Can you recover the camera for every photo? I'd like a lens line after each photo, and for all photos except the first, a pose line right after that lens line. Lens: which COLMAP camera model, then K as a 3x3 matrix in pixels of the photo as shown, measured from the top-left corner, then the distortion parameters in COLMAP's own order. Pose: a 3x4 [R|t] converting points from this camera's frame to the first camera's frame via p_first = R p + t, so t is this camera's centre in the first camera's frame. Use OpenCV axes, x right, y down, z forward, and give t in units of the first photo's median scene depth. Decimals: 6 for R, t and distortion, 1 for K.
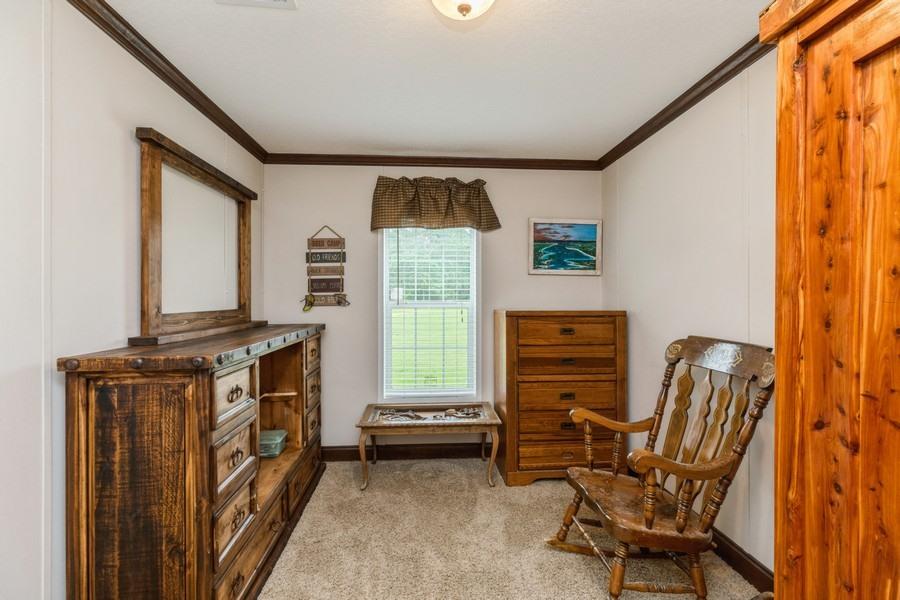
lens RADIAL K [[401.0, 0, 450.4], [0, 401.0, 296.9], [0, 0, 1]] dist [0.009140, -0.000553]
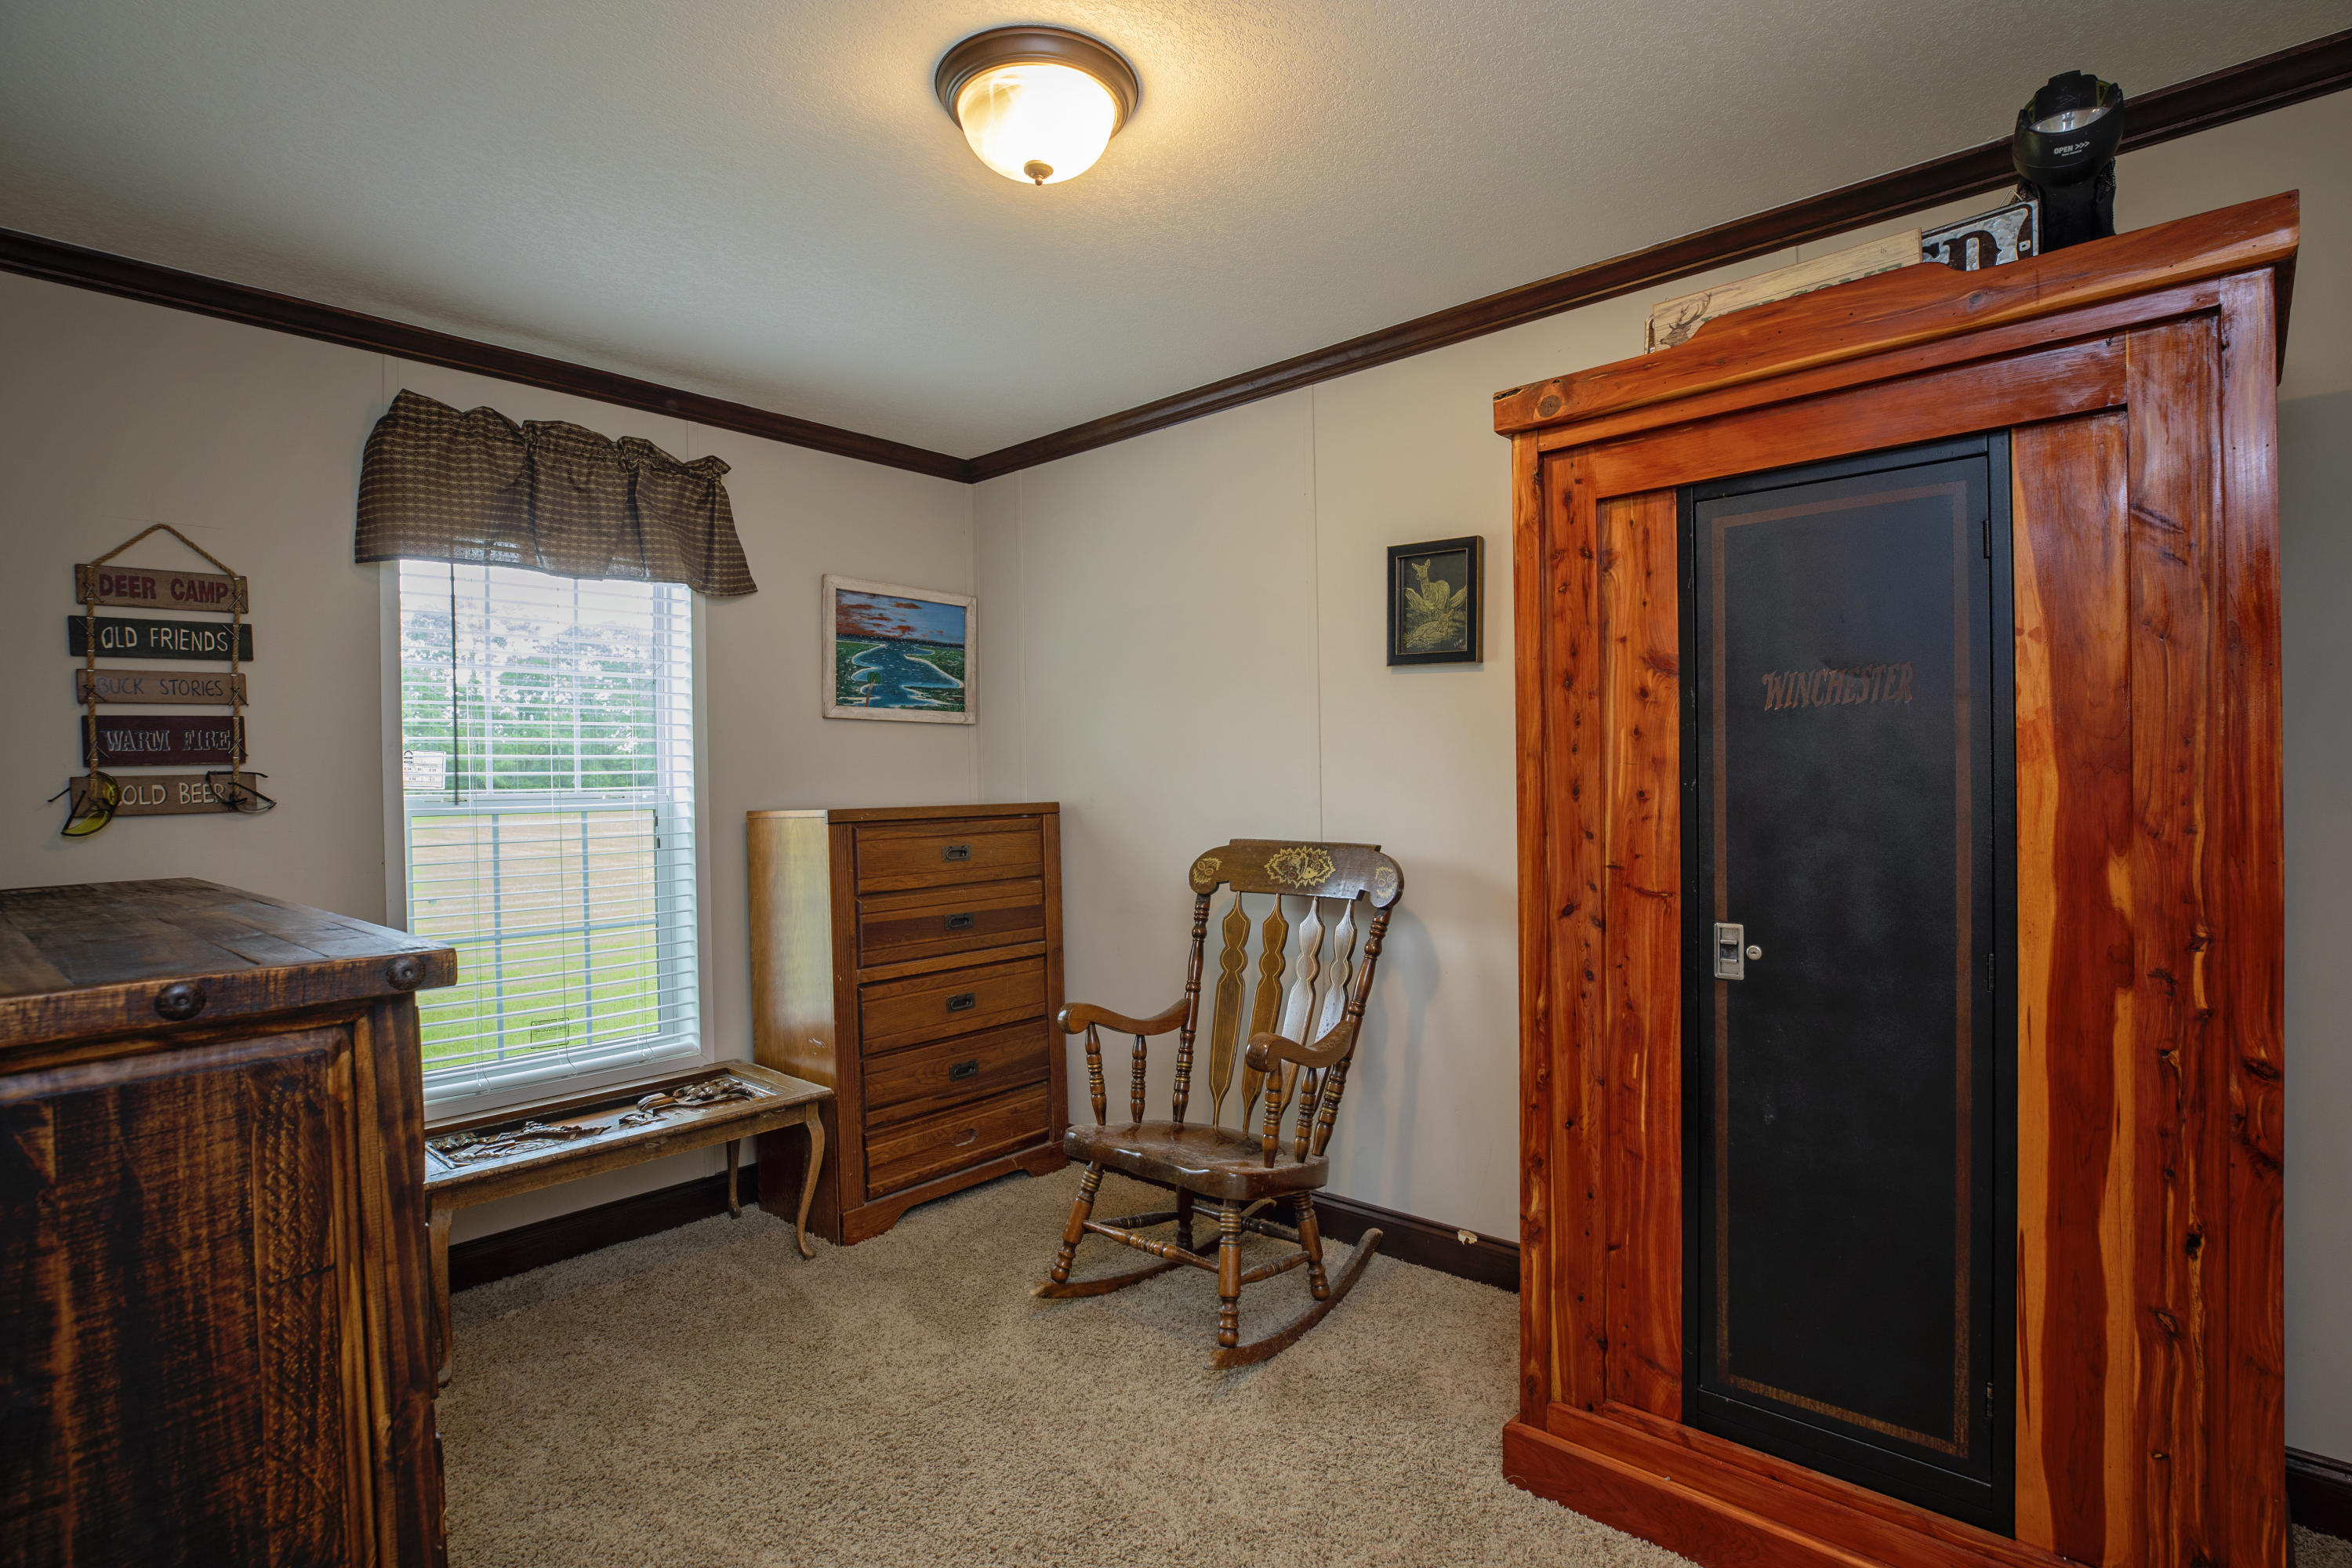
lens RADIAL K [[1135.5, 0, 1176.0], [0, 1135.5, 784.0], [0, 0, 1]] dist [-0.033519, 0.015839]
pose [[0.715016, -0.015485, 0.698936, -0.393063], [0.015001, 0.999864, 0.006806, 0.006658], [-0.698947, 0.005618, 0.715152, -0.037190]]
